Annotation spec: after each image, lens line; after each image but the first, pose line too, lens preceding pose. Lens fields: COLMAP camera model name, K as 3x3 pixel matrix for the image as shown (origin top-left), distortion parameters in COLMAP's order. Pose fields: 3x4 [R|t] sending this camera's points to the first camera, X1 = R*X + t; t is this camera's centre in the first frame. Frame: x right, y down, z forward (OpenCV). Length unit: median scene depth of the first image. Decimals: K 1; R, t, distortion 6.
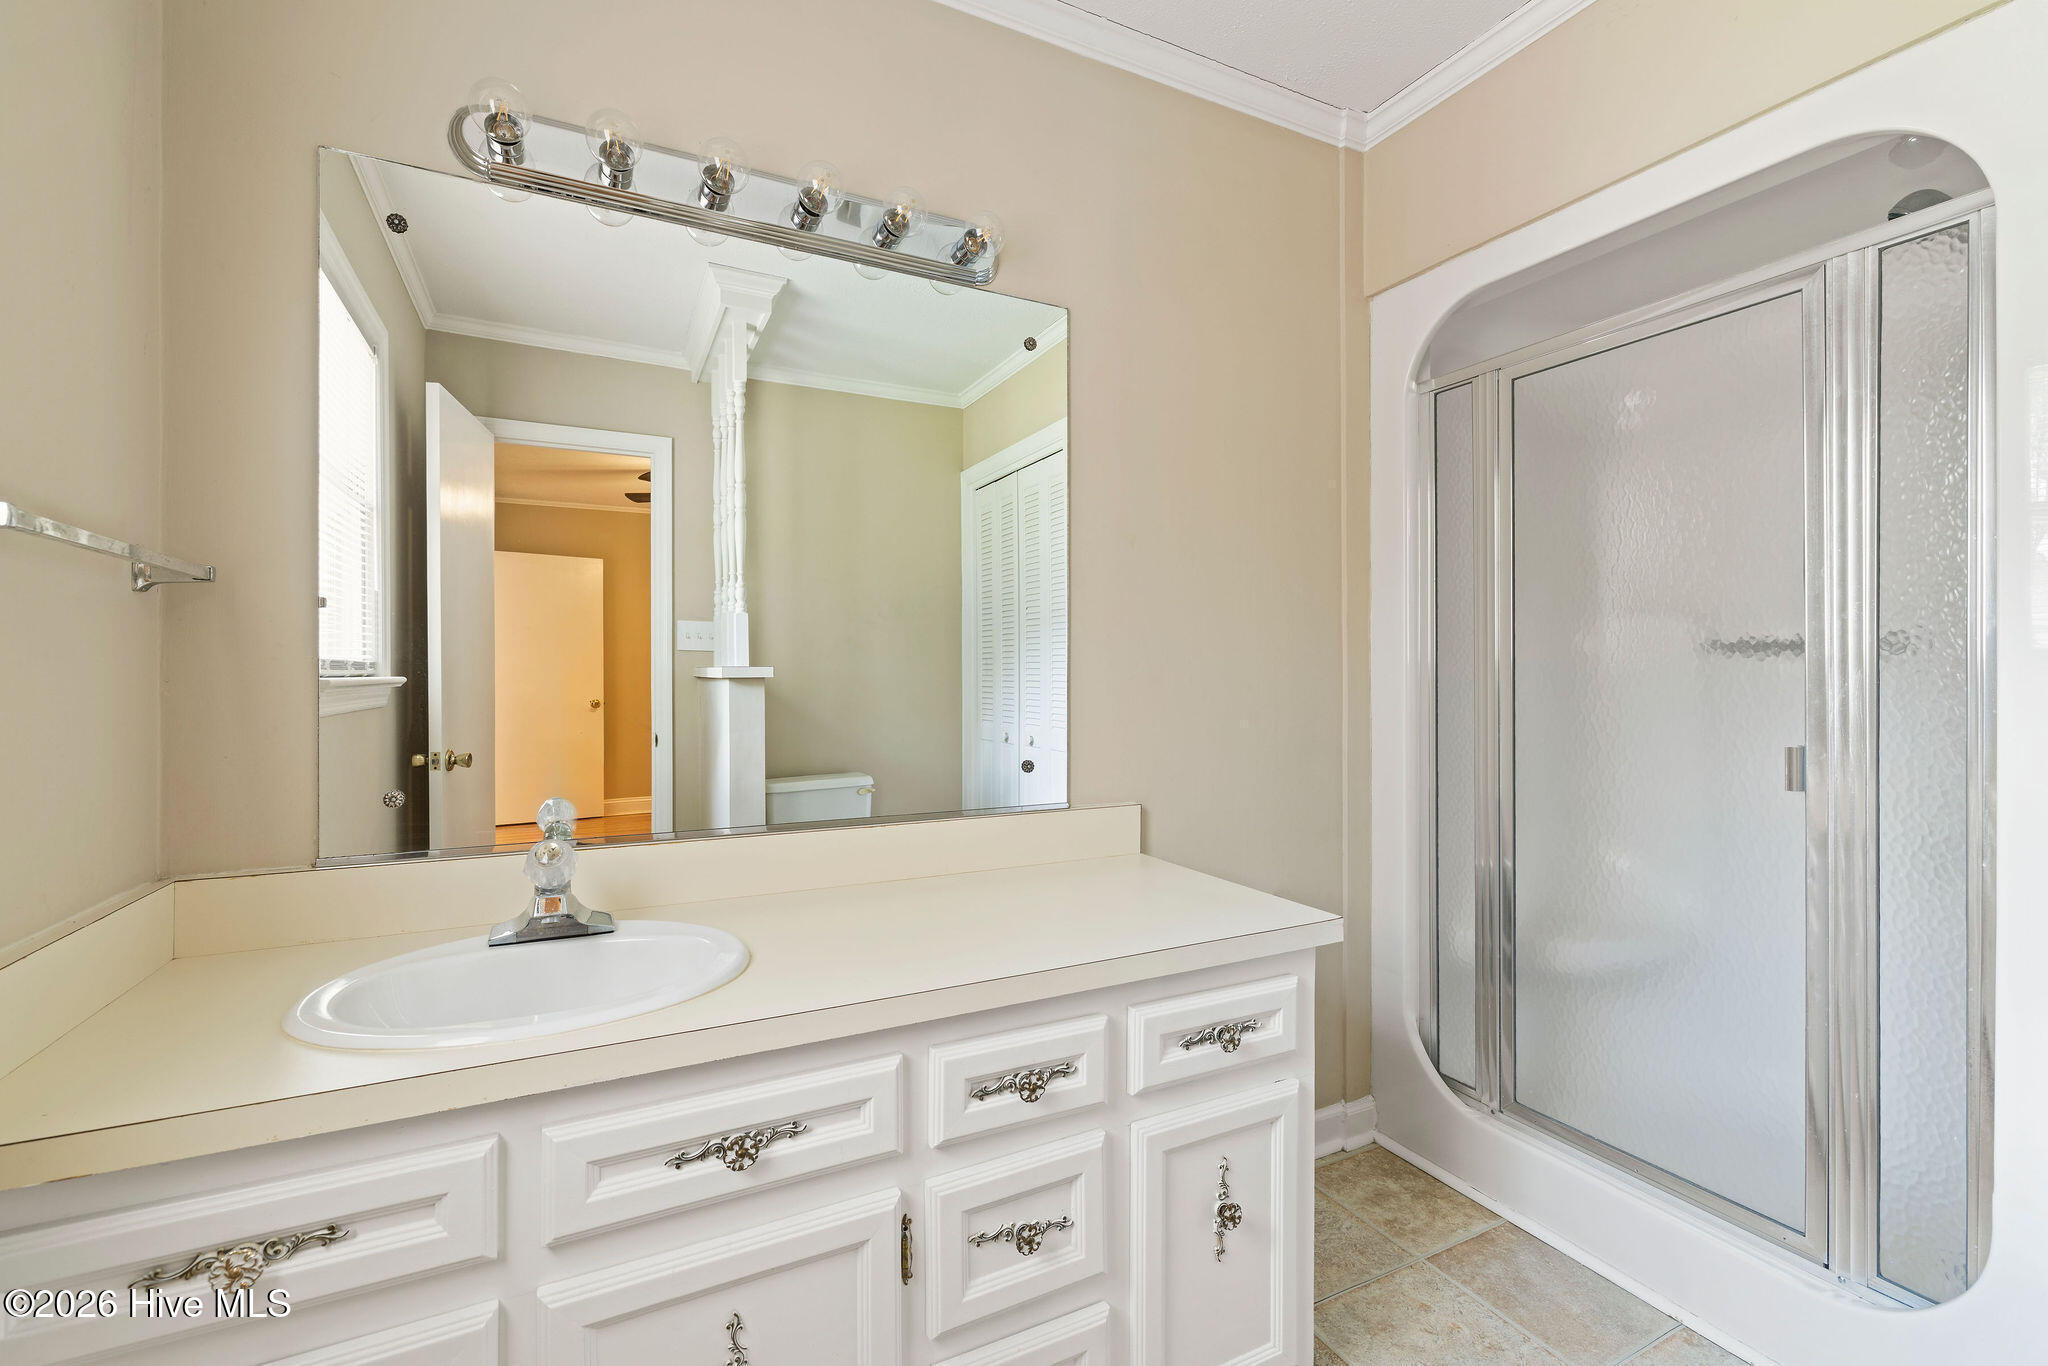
lens RADIAL K [[895.6, 0, 1027.2], [0, 895.6, 676.3], [0, 0, 1]] dist [0.000977, 0.000415]
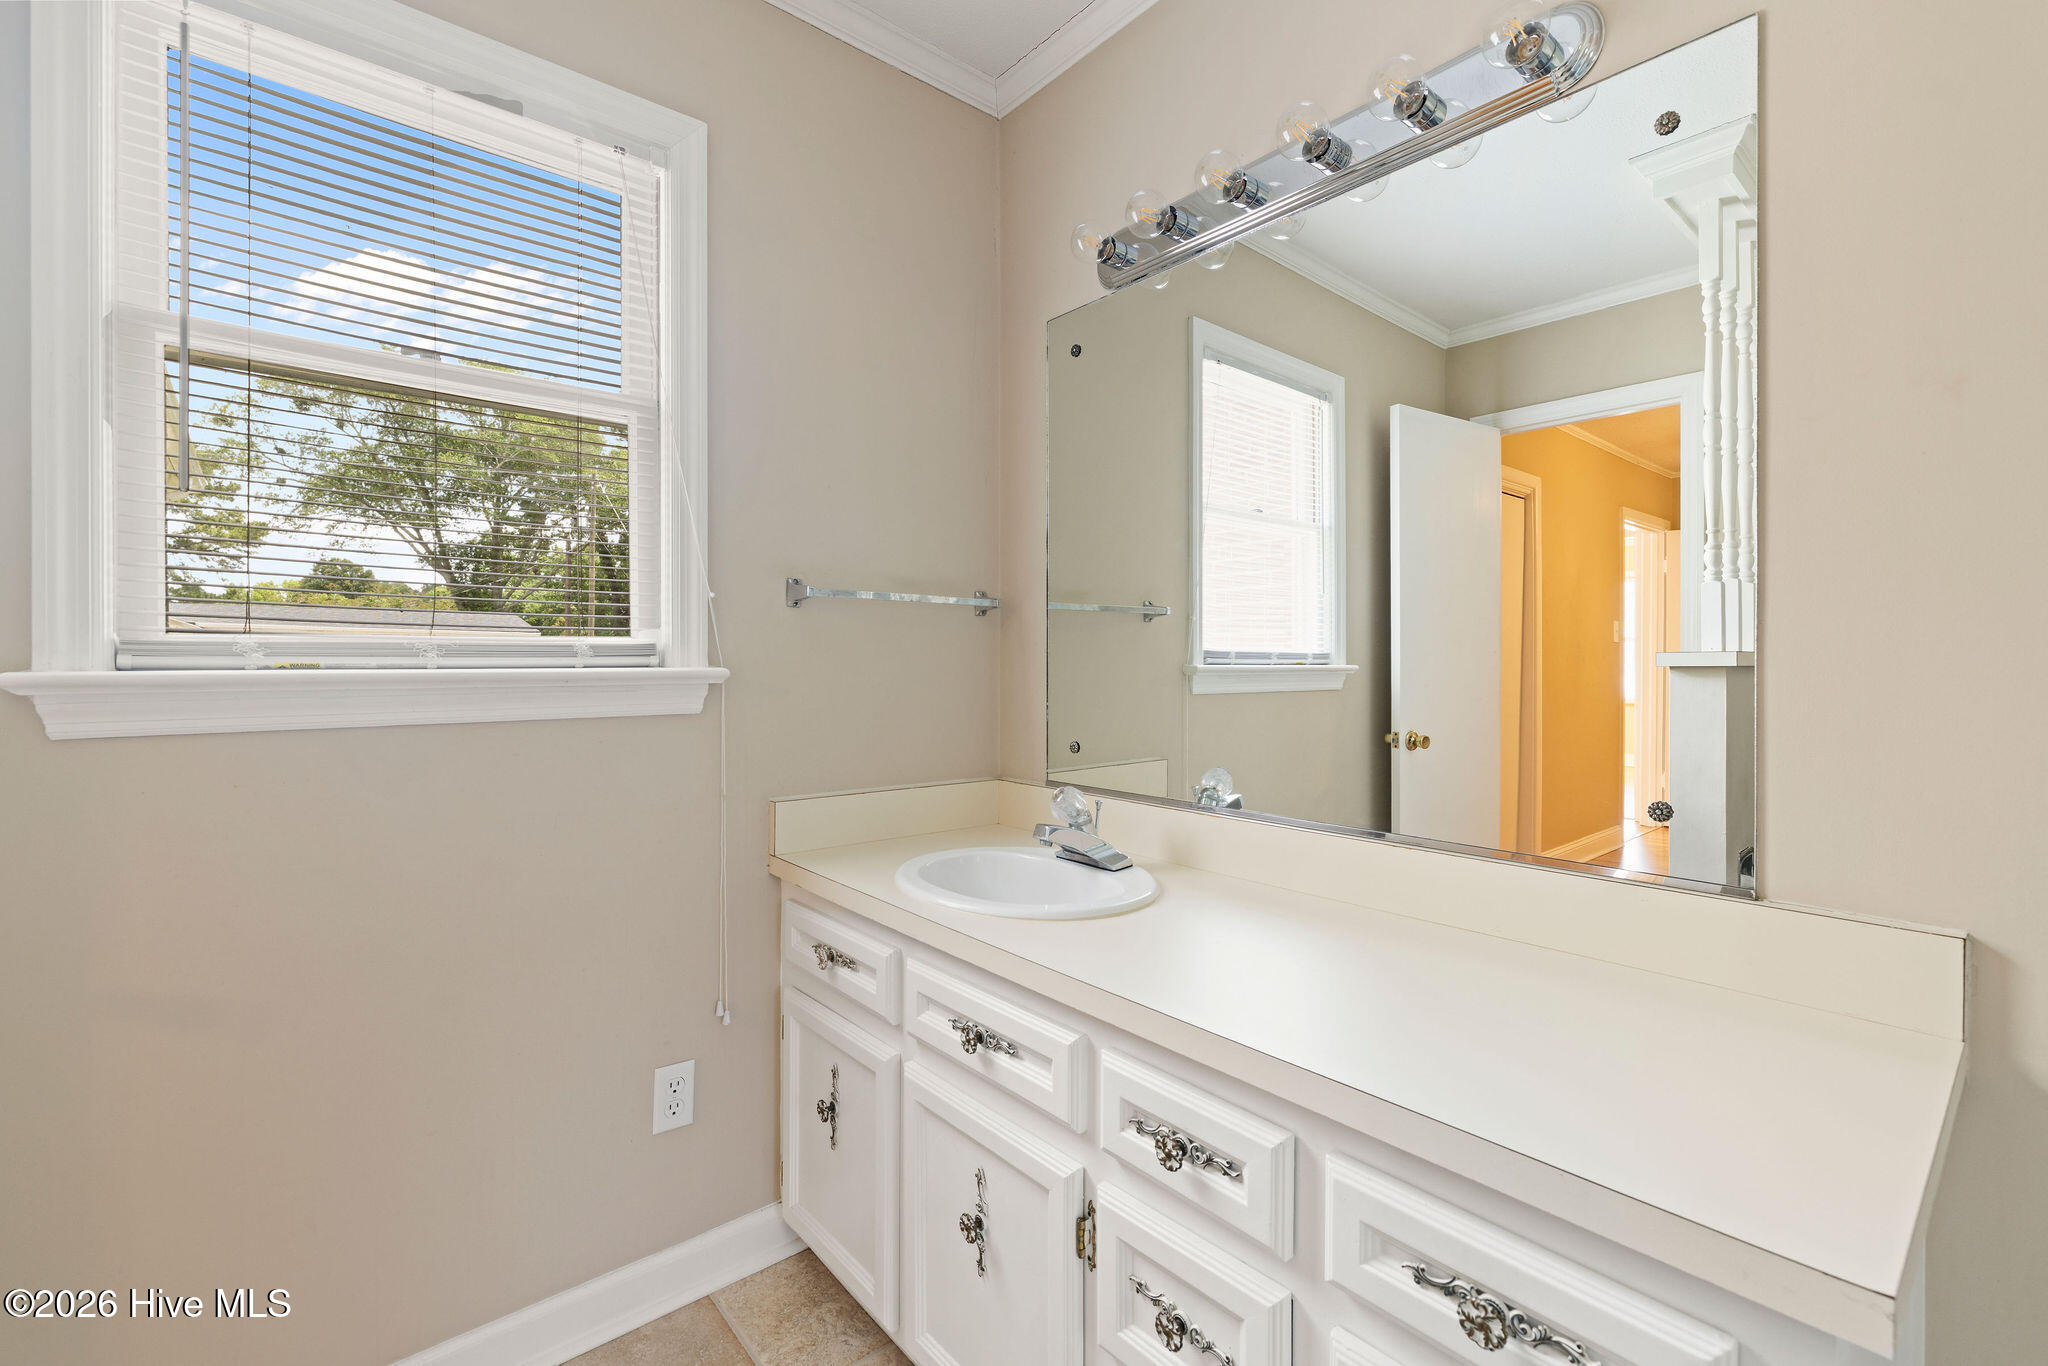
lens RADIAL K [[895.6, 0, 1027.2], [0, 895.6, 676.3], [0, 0, 1]] dist [0.000977, 0.000415]
pose [[0.226443, 0.017370, -0.973869, 0.698114], [-0.008551, 0.999838, 0.015845, -0.000065], [0.973987, 0.004739, 0.226555, 0.602377]]
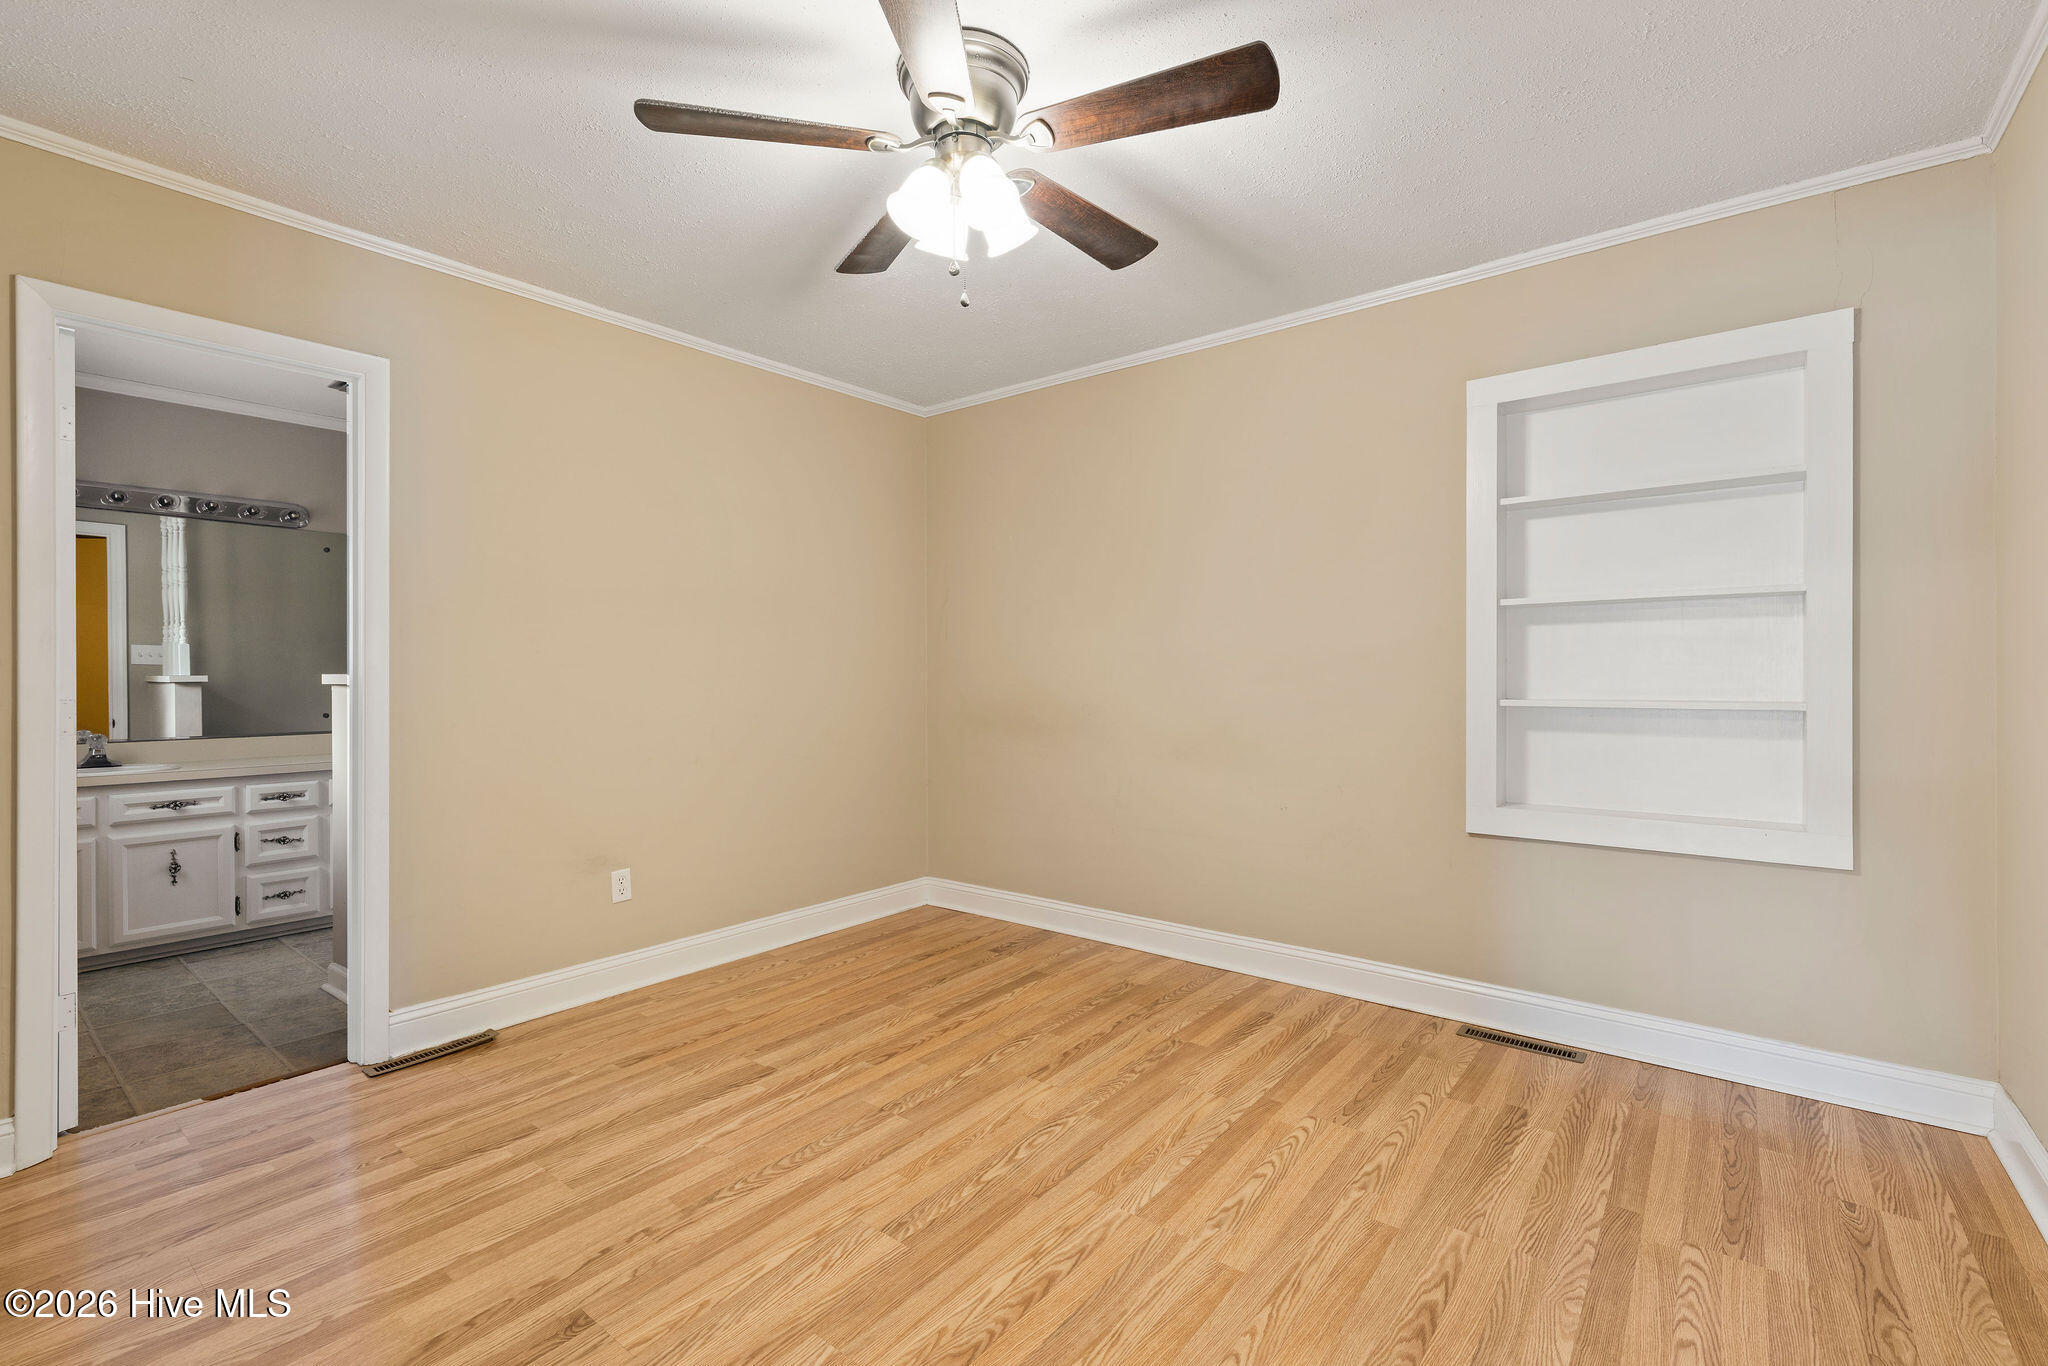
lens RADIAL K [[899.7, 0, 1029.9], [0, 899.7, 678.5], [0, 0, 1]] dist [0.001973, 0.000445]
pose [[0.907856, -0.003865, 0.419264, 1.051447], [0.004372, 0.999990, -0.000248, 0.005525], [-0.419259, 0.002059, 0.907864, -3.065695]]
